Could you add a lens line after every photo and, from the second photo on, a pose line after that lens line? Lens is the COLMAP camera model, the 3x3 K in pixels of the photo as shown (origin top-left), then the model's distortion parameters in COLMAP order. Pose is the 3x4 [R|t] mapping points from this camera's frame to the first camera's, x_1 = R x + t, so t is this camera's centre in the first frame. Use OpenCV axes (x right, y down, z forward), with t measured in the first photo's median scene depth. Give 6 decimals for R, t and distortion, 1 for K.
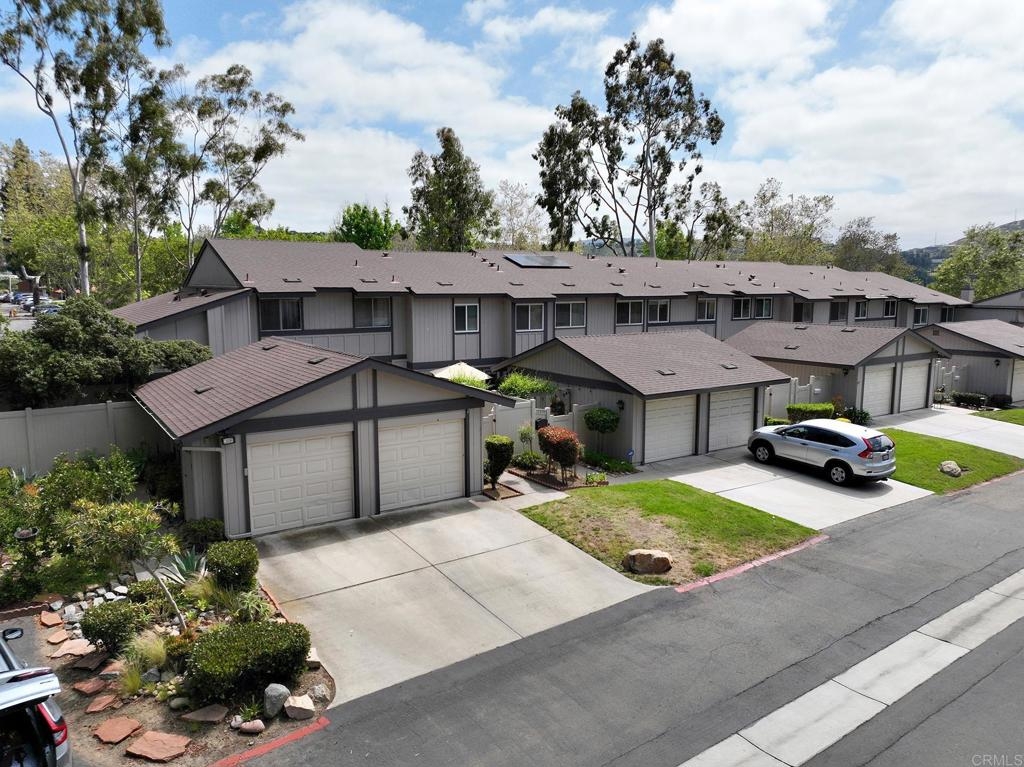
lens RADIAL K [[721.3, 0, 511.5], [0, 721.3, 379.2], [0, 0, 1]] dist [0.008767, 0.007412]
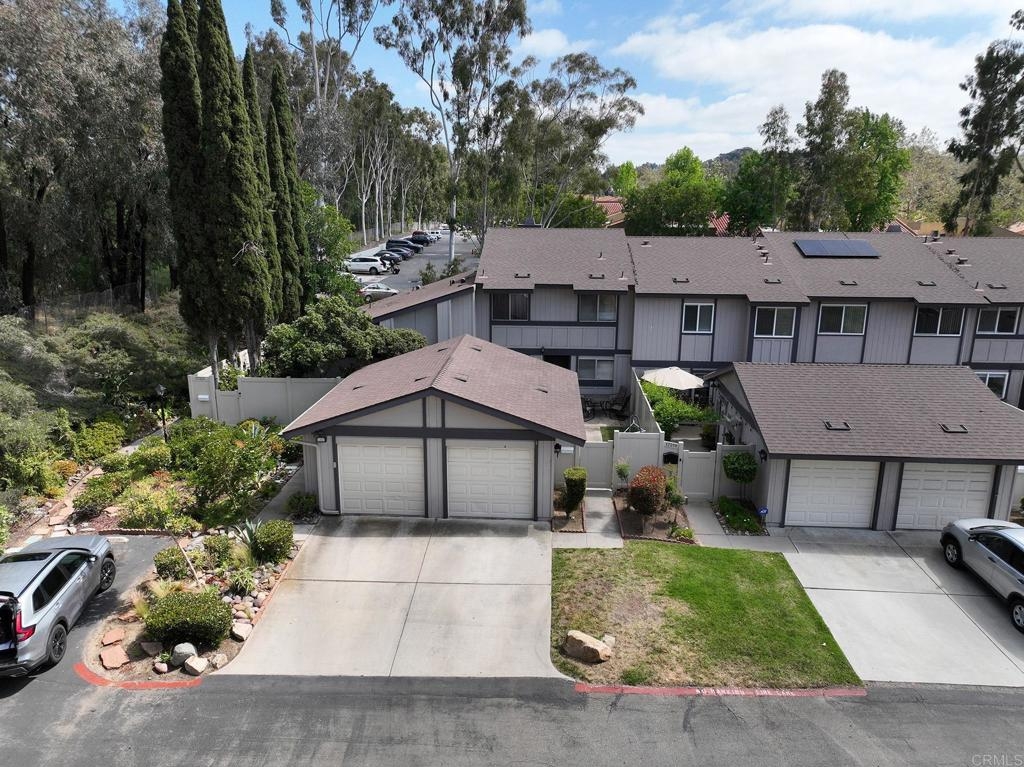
lens RADIAL K [[721.3, 0, 512.2], [0, 721.3, 384.9], [0, 0, 1]] dist [0.008767, 0.007412]
pose [[0.798177, 0.150021, -0.583444, 0.526602], [-0.084534, 0.986805, 0.138092, -0.185906], [0.596462, -0.060901, 0.800327, 0.155478]]
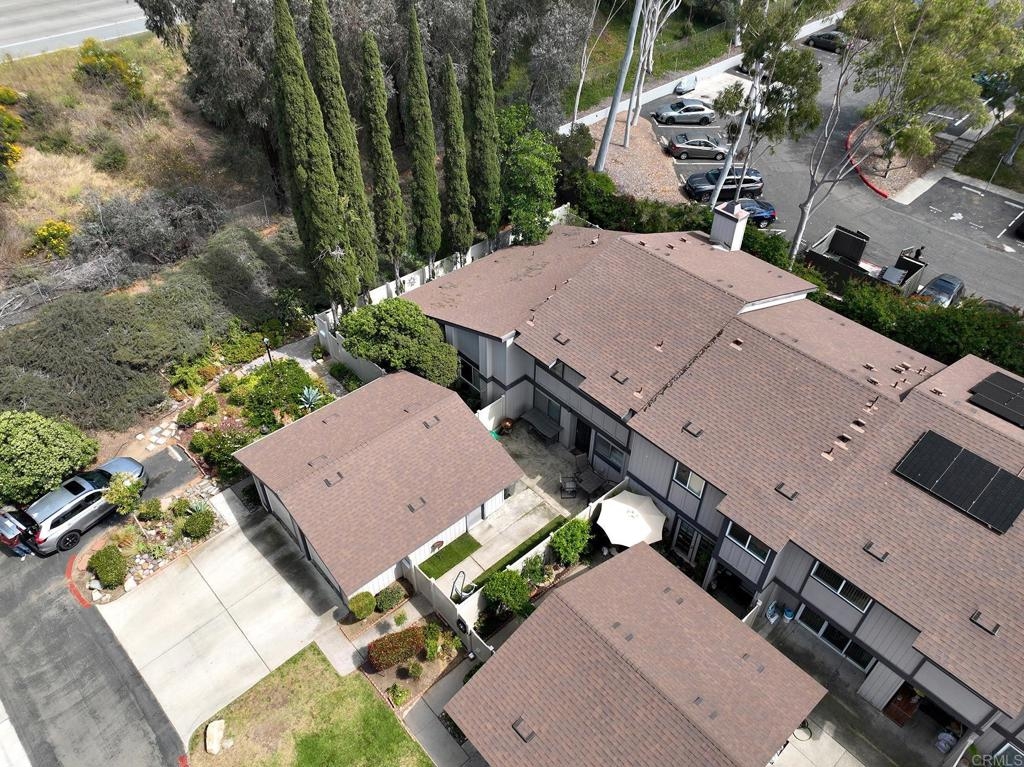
lens RADIAL K [[721.3, 0, 514.6], [0, 721.3, 386.8], [0, 0, 1]] dist [0.008767, 0.007412]
pose [[0.139391, 0.664810, -0.733892, 0.756512], [-0.140815, 0.746903, 0.649851, -1.142460], [0.980174, 0.012759, 0.197727, 1.100479]]
